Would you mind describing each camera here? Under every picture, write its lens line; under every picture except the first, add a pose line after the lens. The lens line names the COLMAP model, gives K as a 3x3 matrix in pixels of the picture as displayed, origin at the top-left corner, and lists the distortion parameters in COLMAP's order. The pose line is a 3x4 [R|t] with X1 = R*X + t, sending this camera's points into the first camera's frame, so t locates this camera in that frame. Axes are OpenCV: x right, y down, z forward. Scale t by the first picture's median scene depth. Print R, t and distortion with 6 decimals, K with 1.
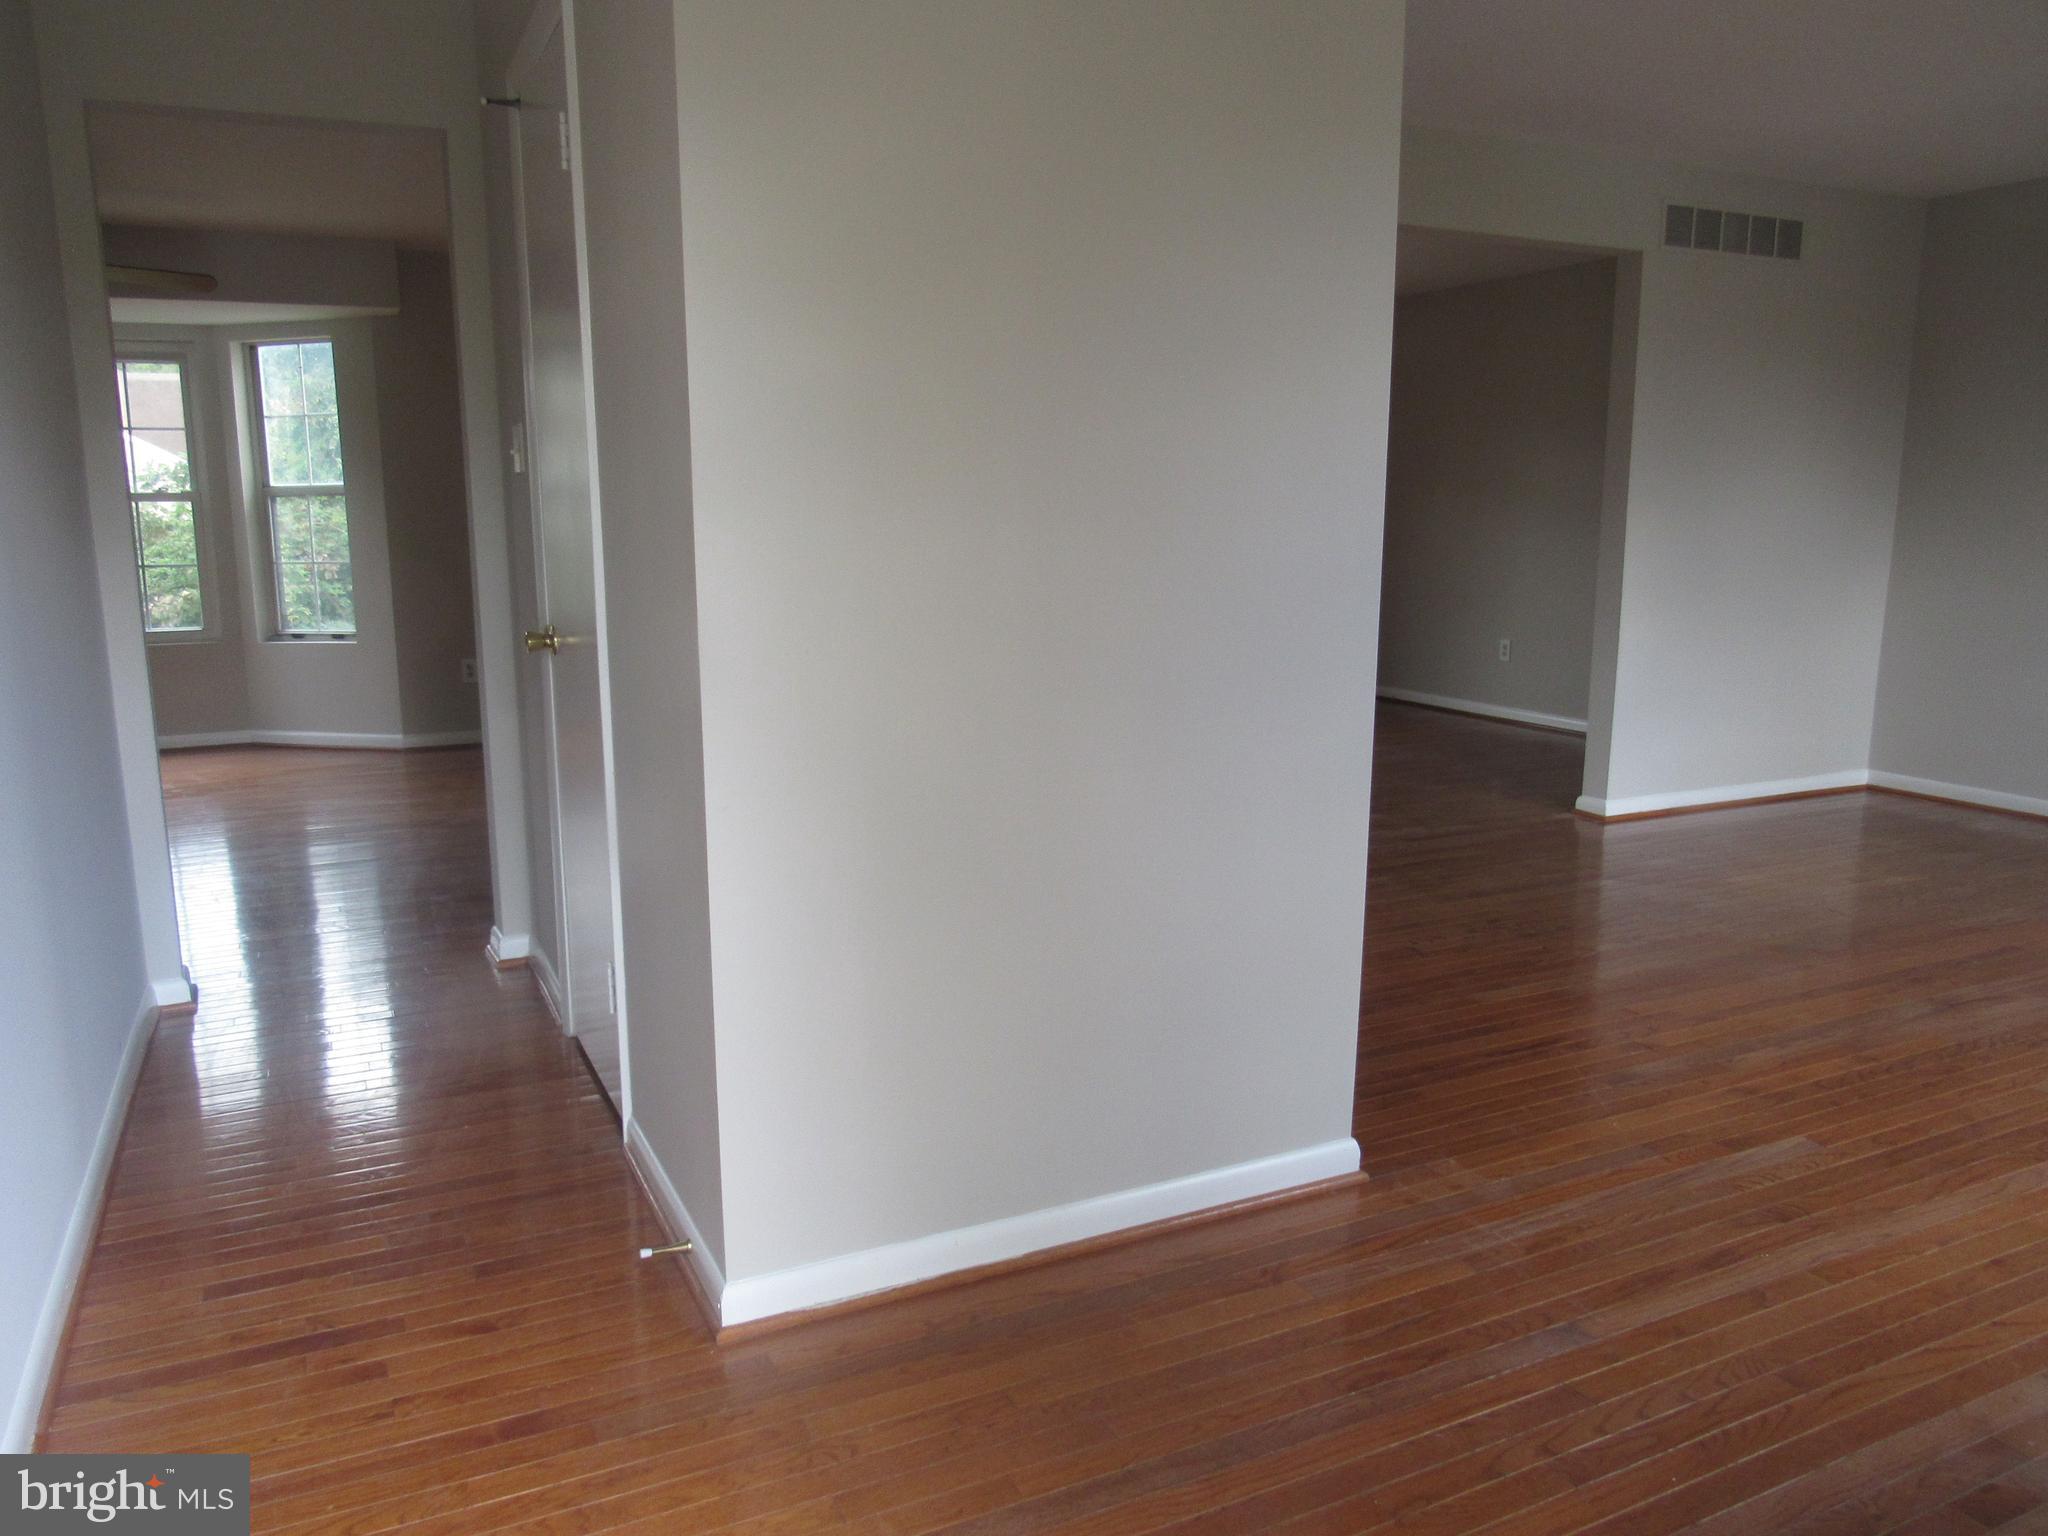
lens RADIAL K [[1497.1, 0, 1024.0], [0, 1497.1, 768.0], [0, 0, 1]] dist [-0.006264, -0.006143]
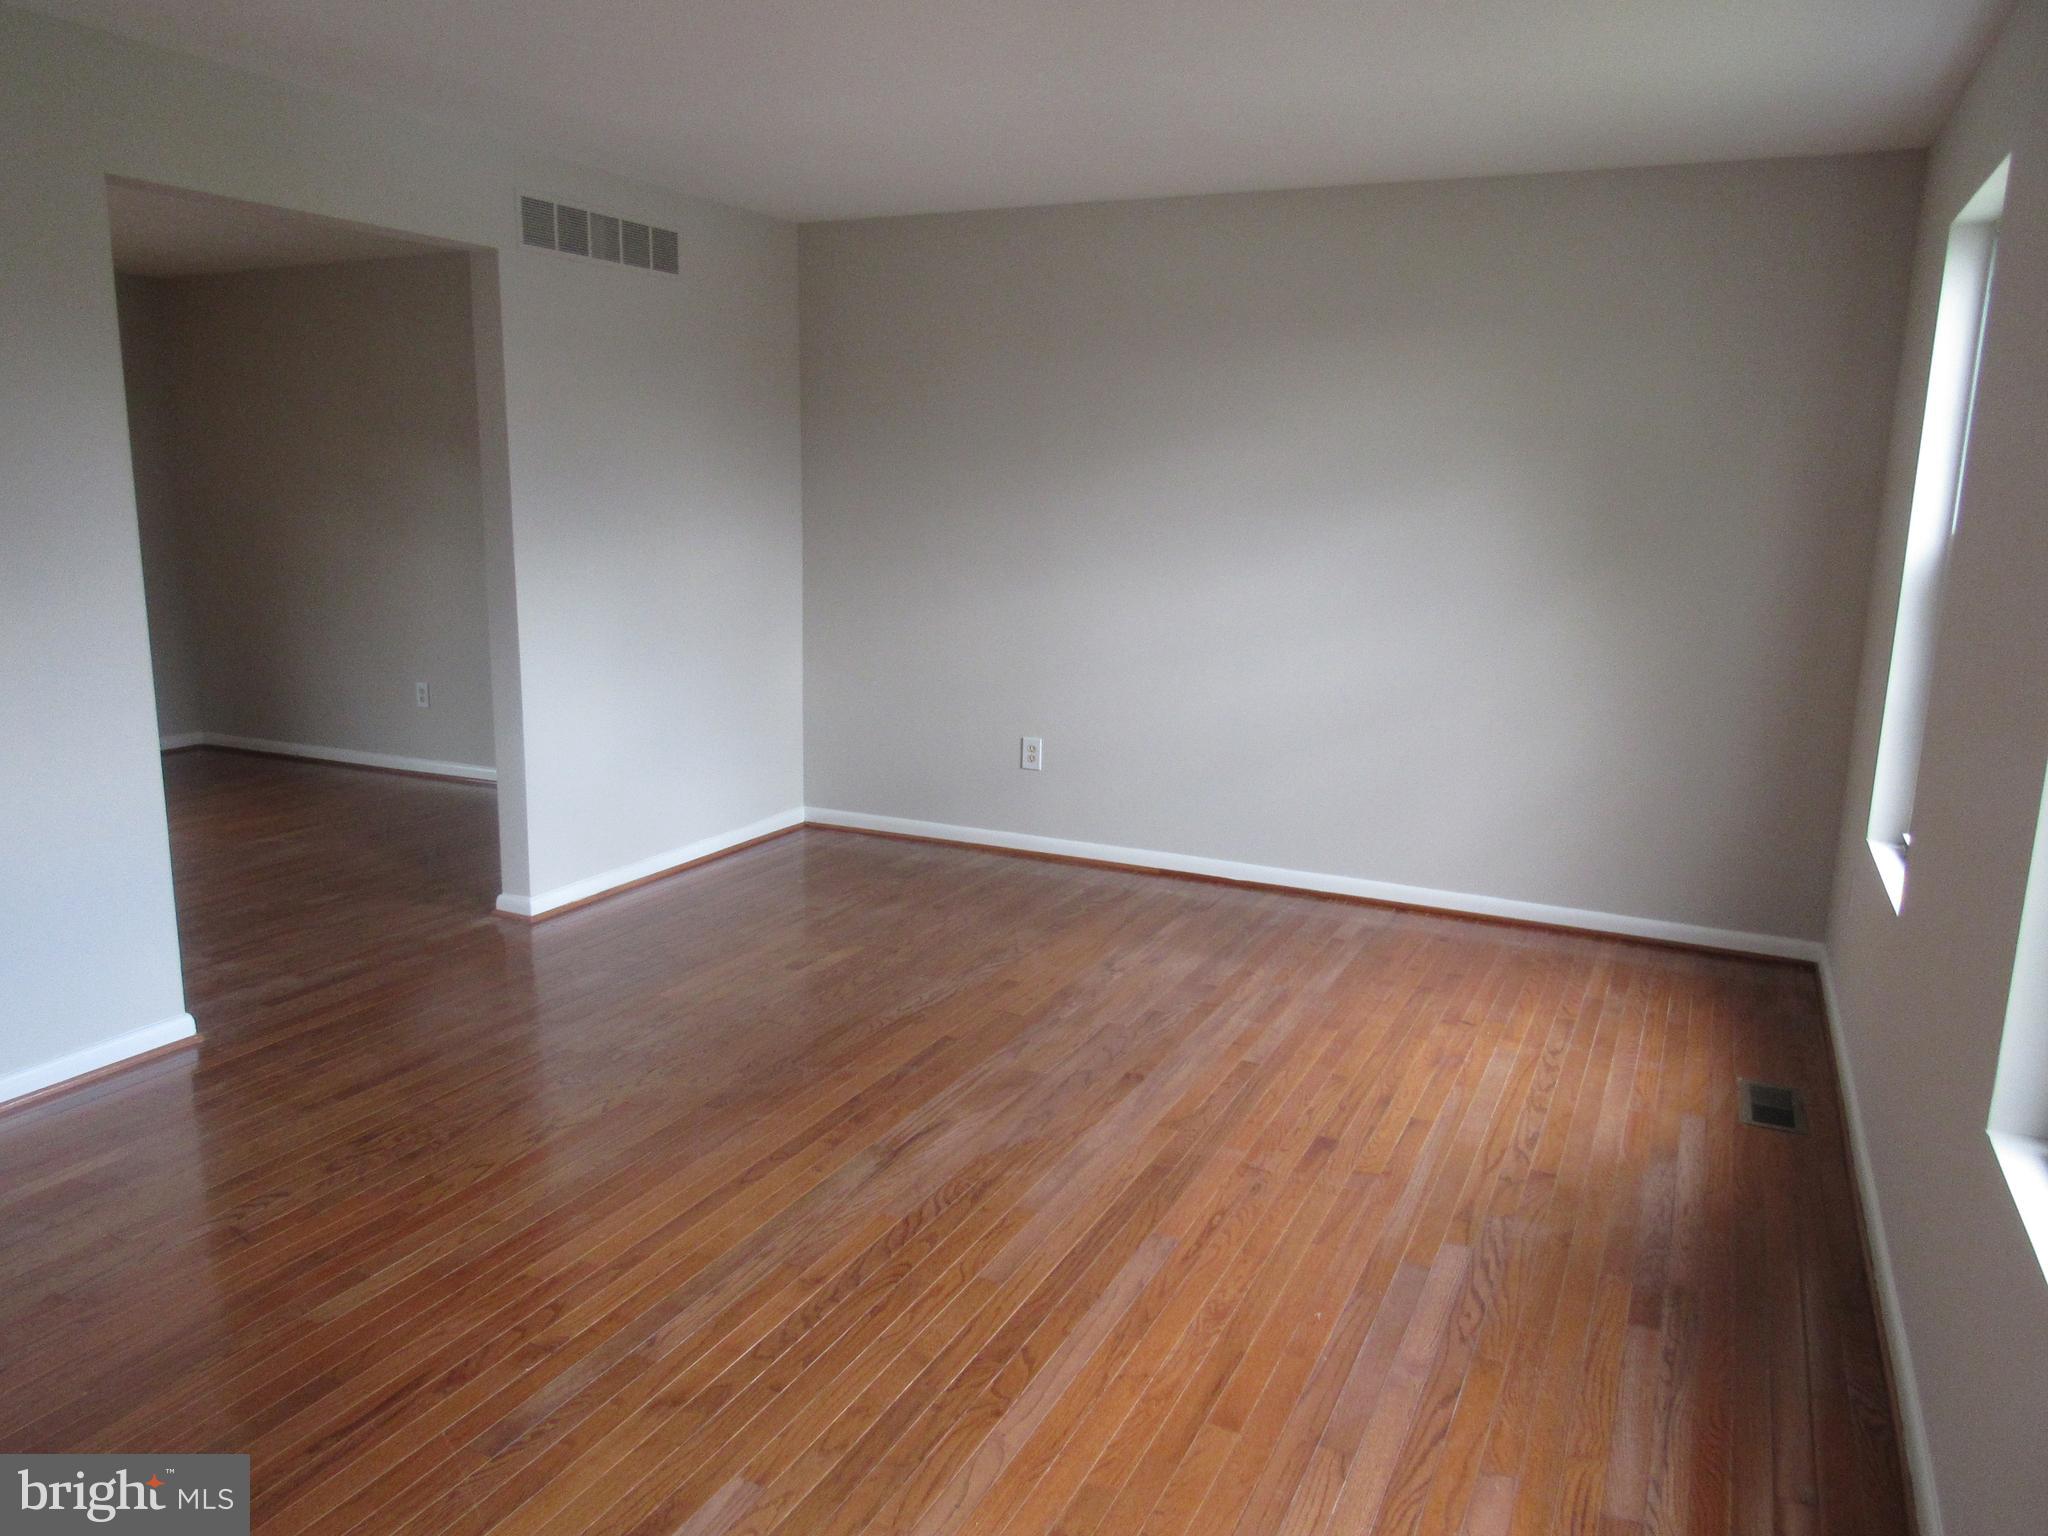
lens RADIAL K [[1480.1, 0, 1023.3], [0, 1480.1, 773.9], [0, 0, 1]] dist [-0.011190, 0.005224]
pose [[0.793981, -0.105703, 0.598682, 0.173474], [0.092207, 0.994314, 0.053270, -0.100720], [-0.600909, 0.012907, 0.799213, 0.239107]]
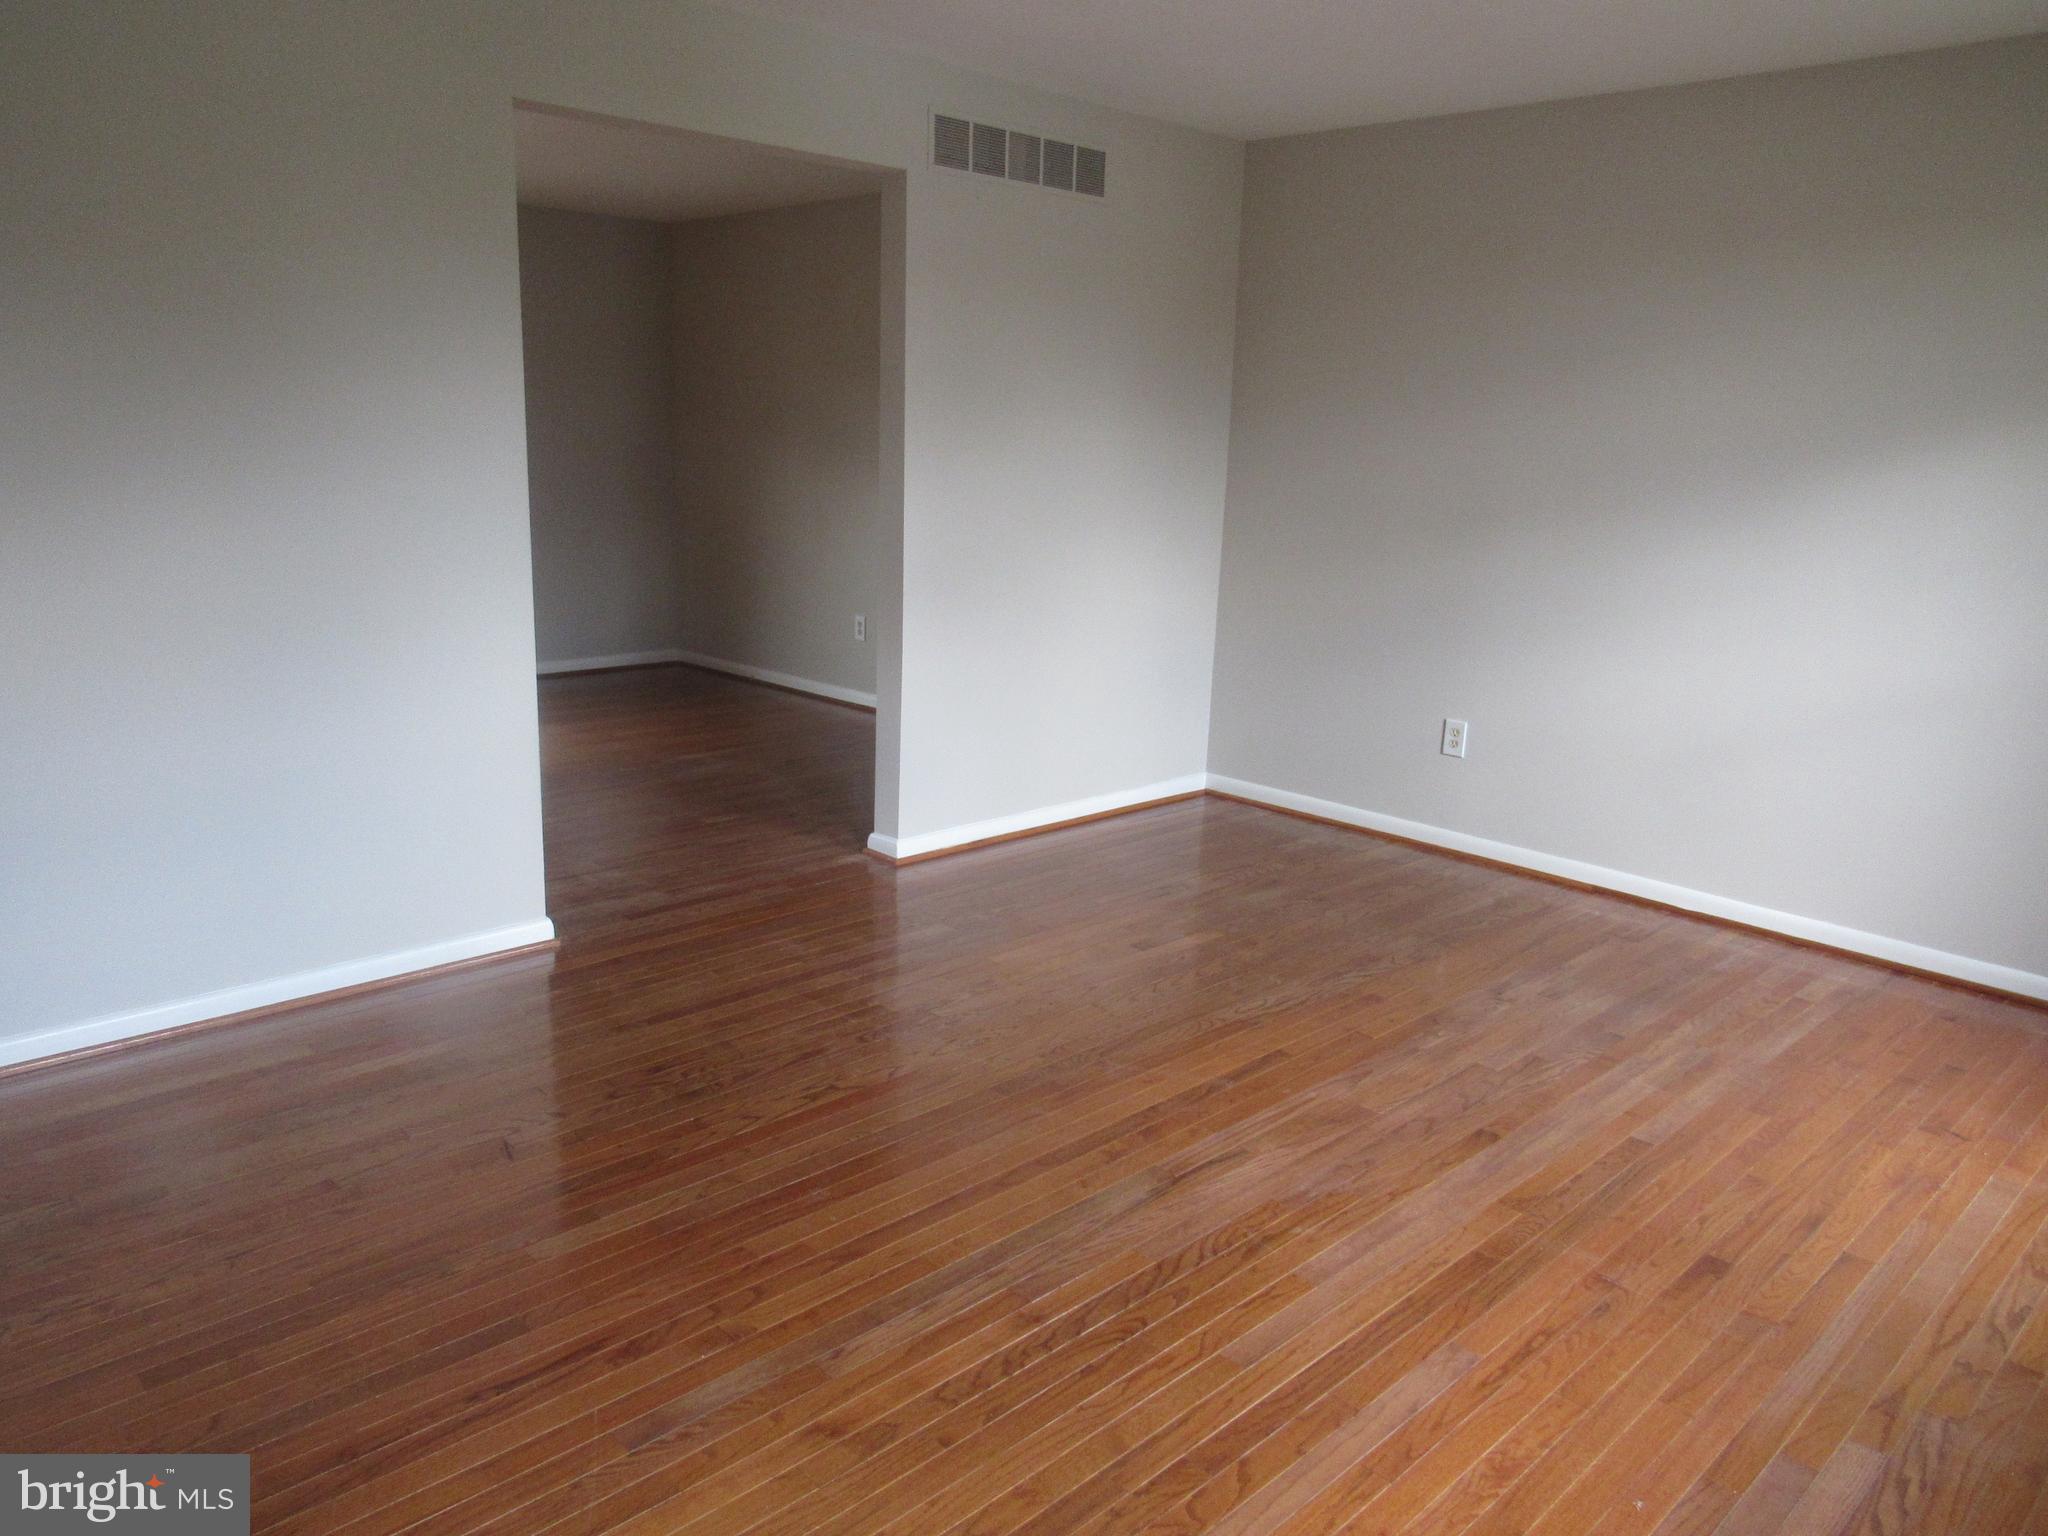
lens RADIAL K [[1480.1, 0, 1023.3], [0, 1480.1, 773.9], [0, 0, 1]] dist [-0.011190, 0.005224]
pose [[0.951540, -0.037427, 0.305240, 0.306556], [0.018911, 0.997809, 0.063394, -0.099551], [-0.306944, -0.054549, 0.950163, 0.289773]]
